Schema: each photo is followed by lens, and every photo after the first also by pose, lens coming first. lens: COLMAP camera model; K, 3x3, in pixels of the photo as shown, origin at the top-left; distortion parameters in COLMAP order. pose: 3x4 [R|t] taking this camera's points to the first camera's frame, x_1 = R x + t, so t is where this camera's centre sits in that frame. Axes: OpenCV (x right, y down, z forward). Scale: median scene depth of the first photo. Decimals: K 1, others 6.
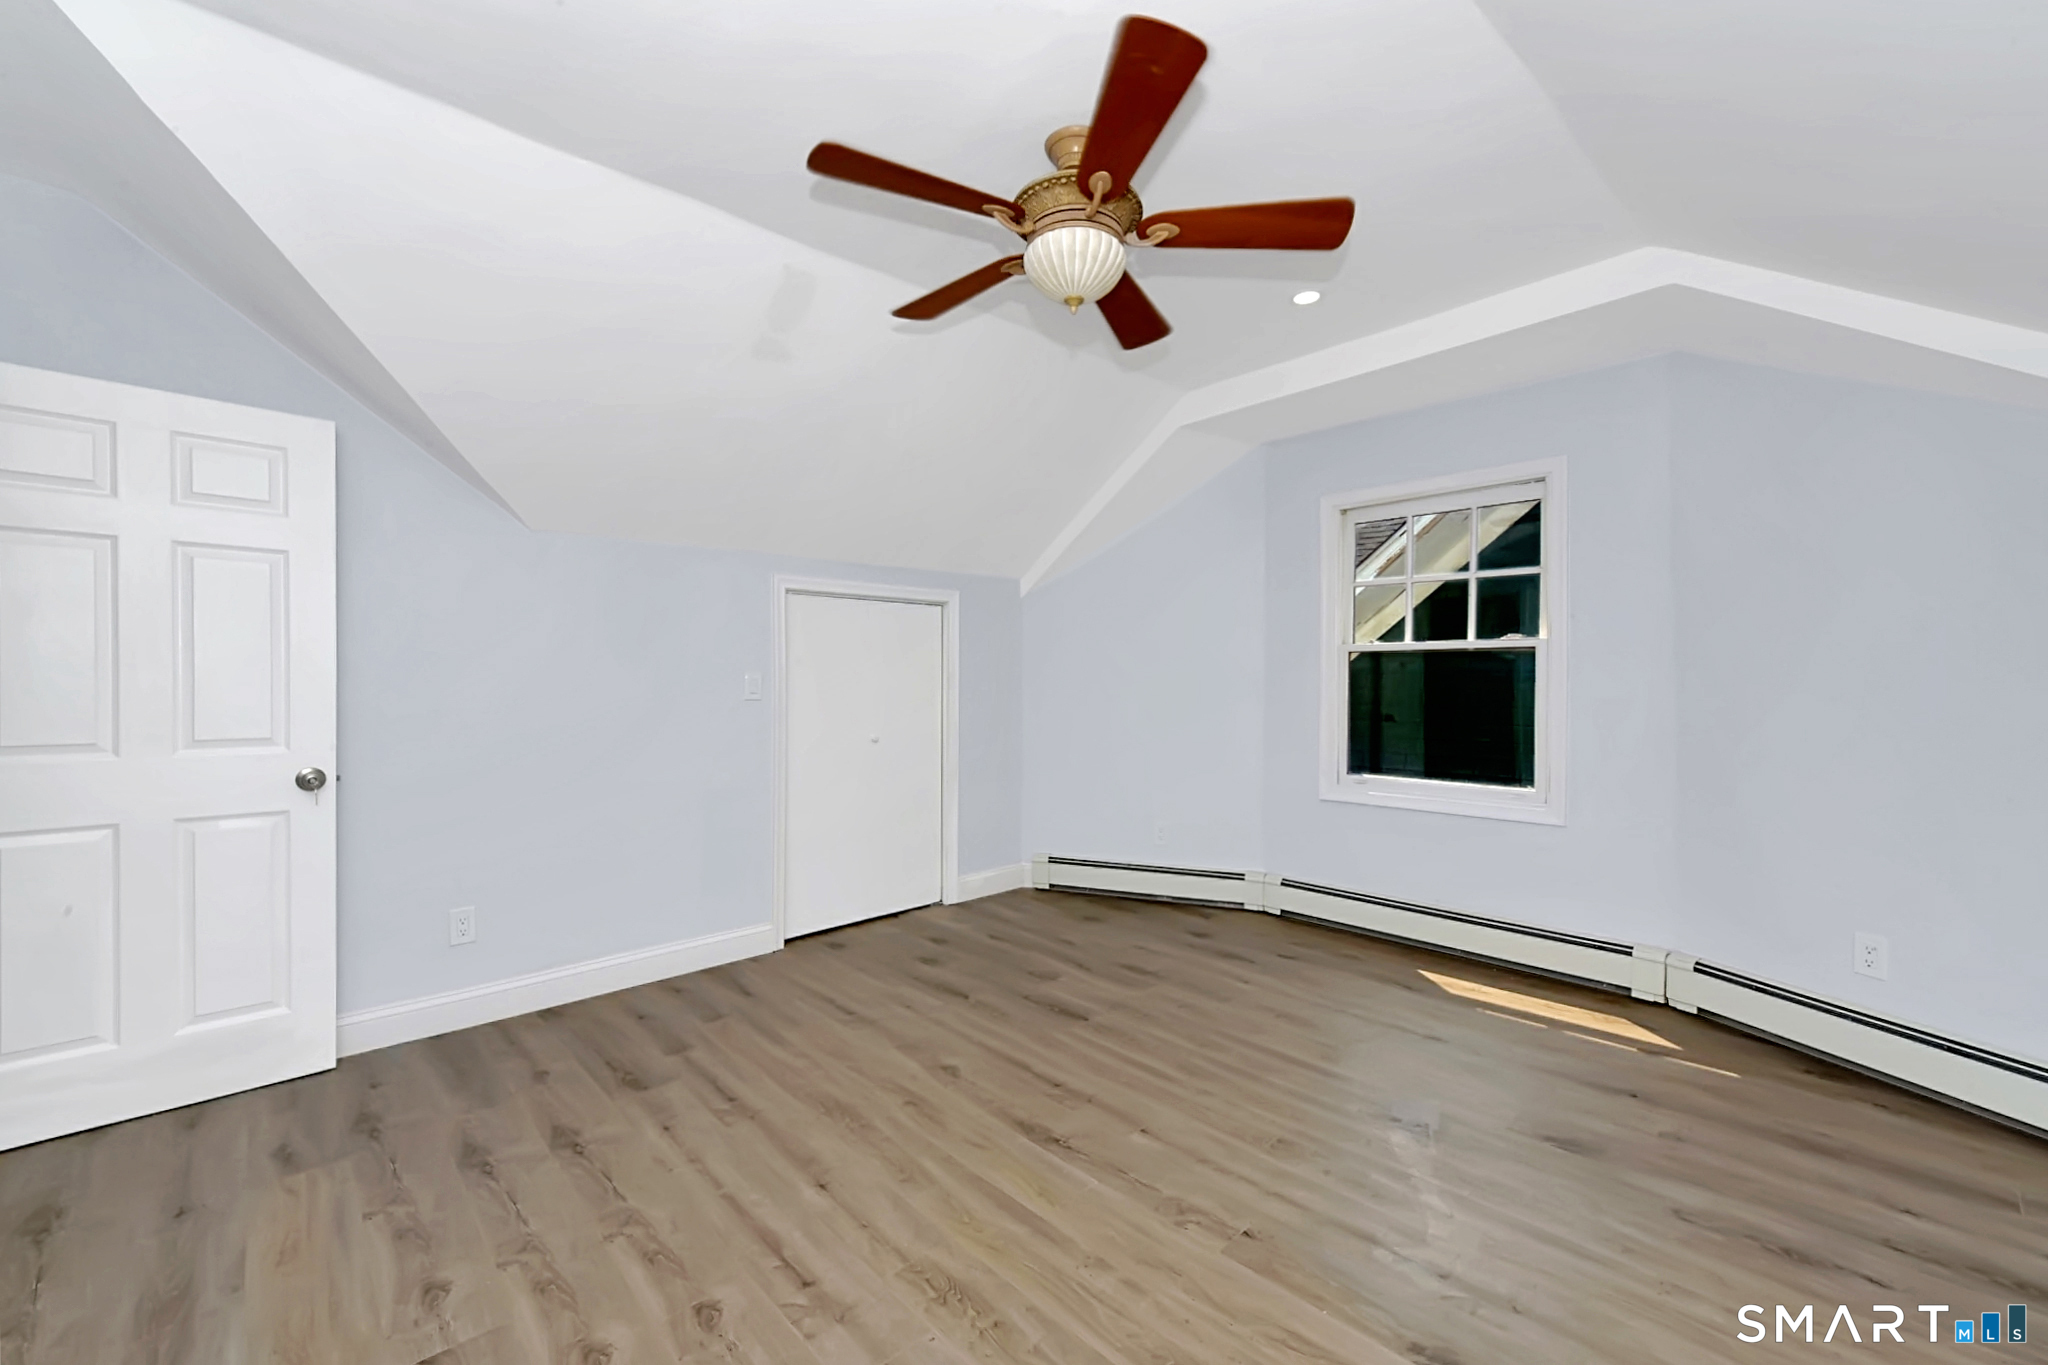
lens RADIAL K [[809.7, 0, 1015.3], [0, 809.7, 687.8], [0, 0, 1]] dist [0.000619, -0.000646]
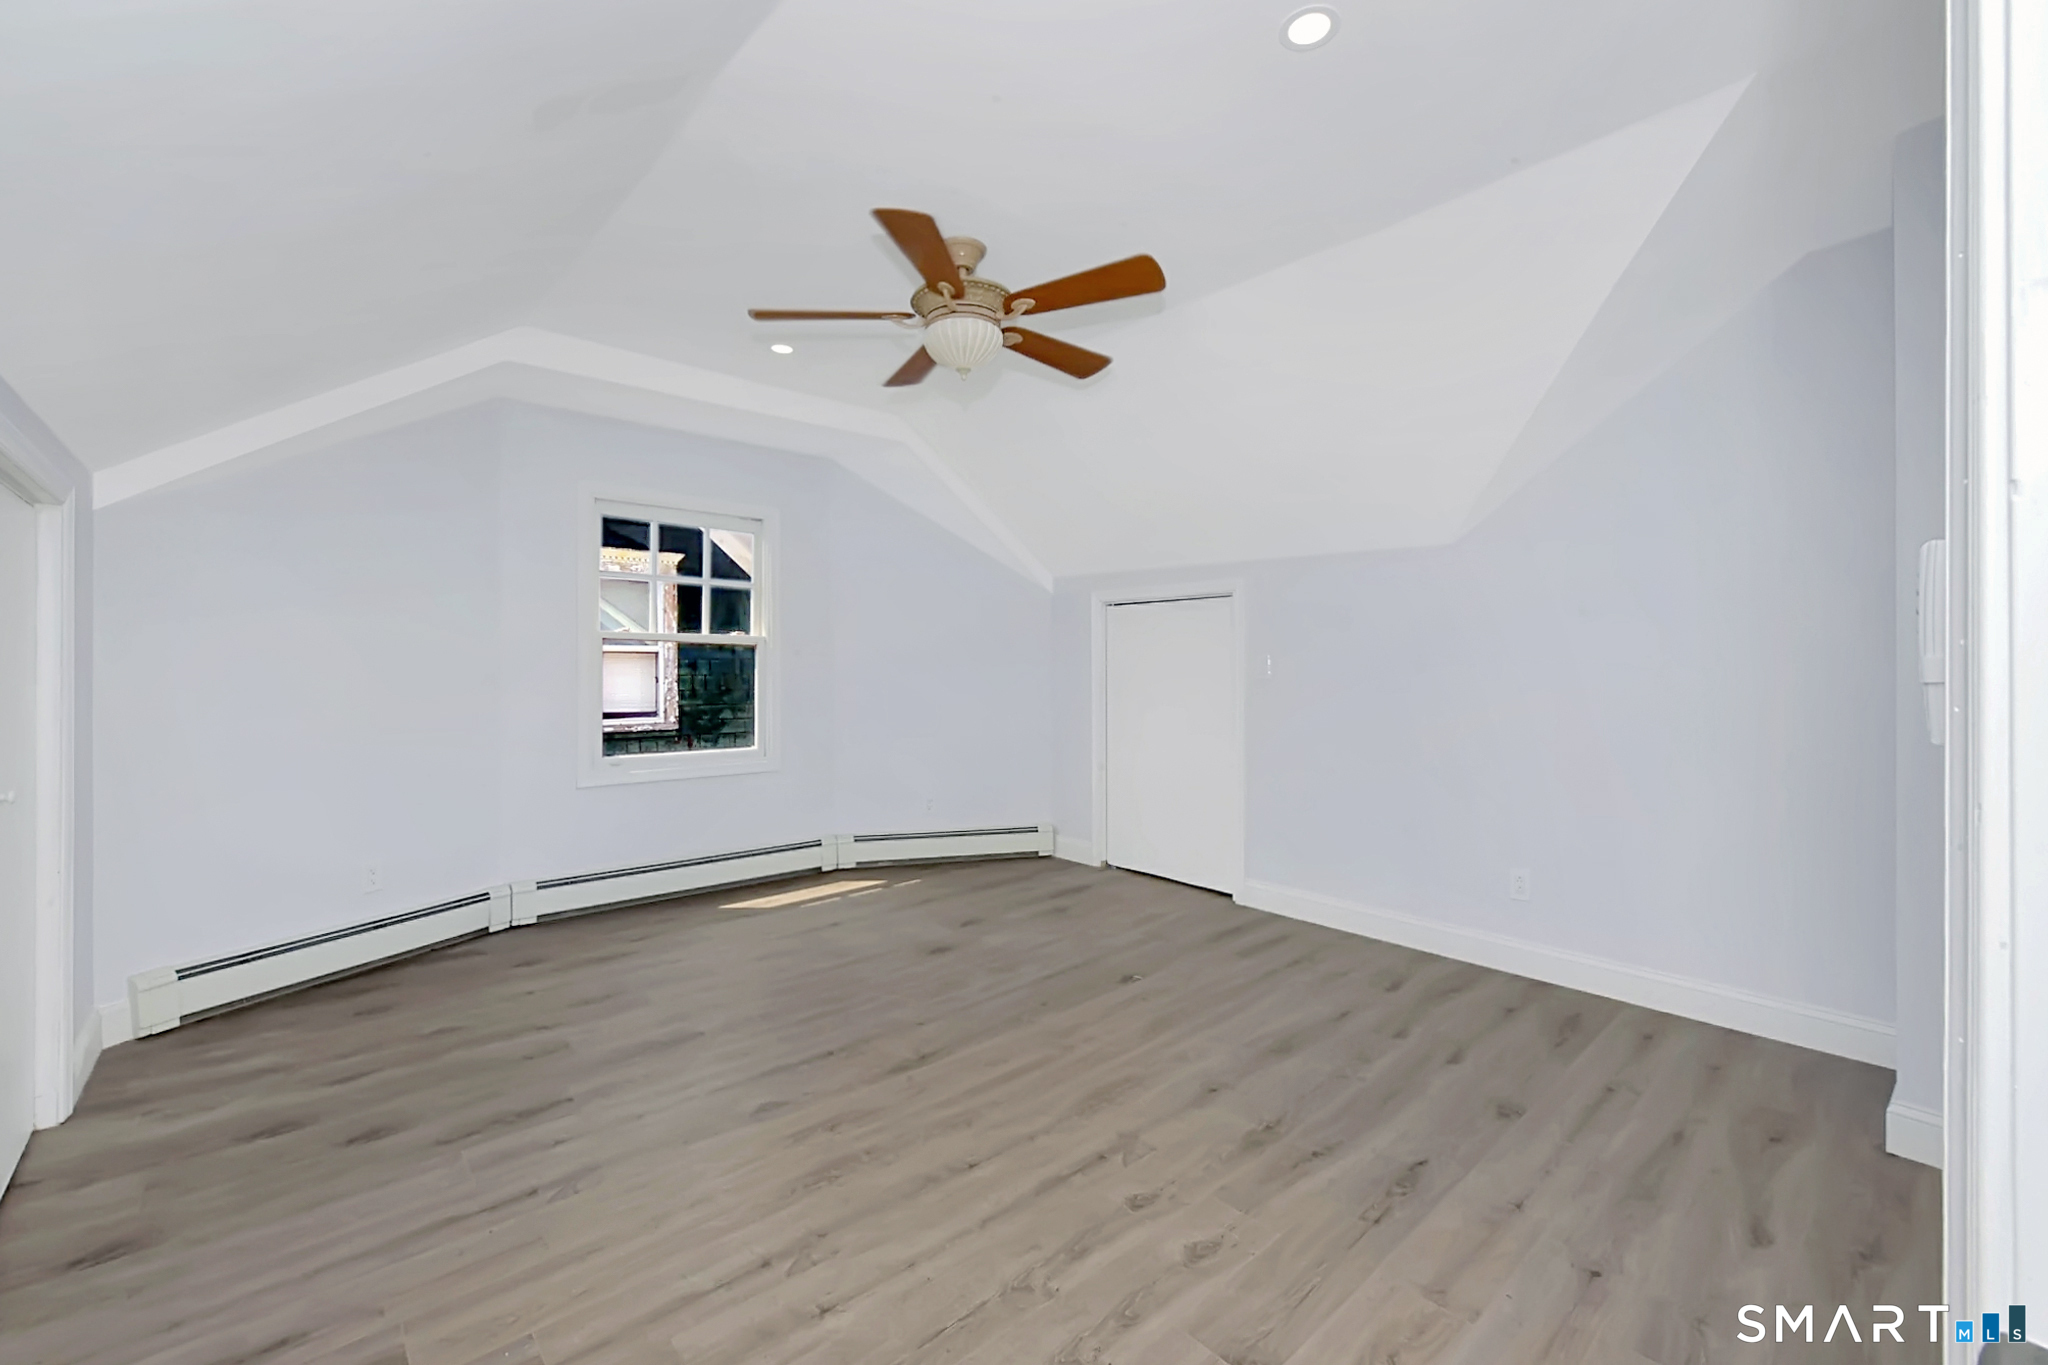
lens RADIAL K [[809.7, 0, 1030.3], [0, 809.7, 668.6], [0, 0, 1]] dist [0.000619, -0.000646]
pose [[0.034592, -0.002473, 0.999398, -0.811763], [0.006436, 0.999977, 0.002251, -0.008782], [-0.999381, 0.006354, 0.034607, 0.574000]]
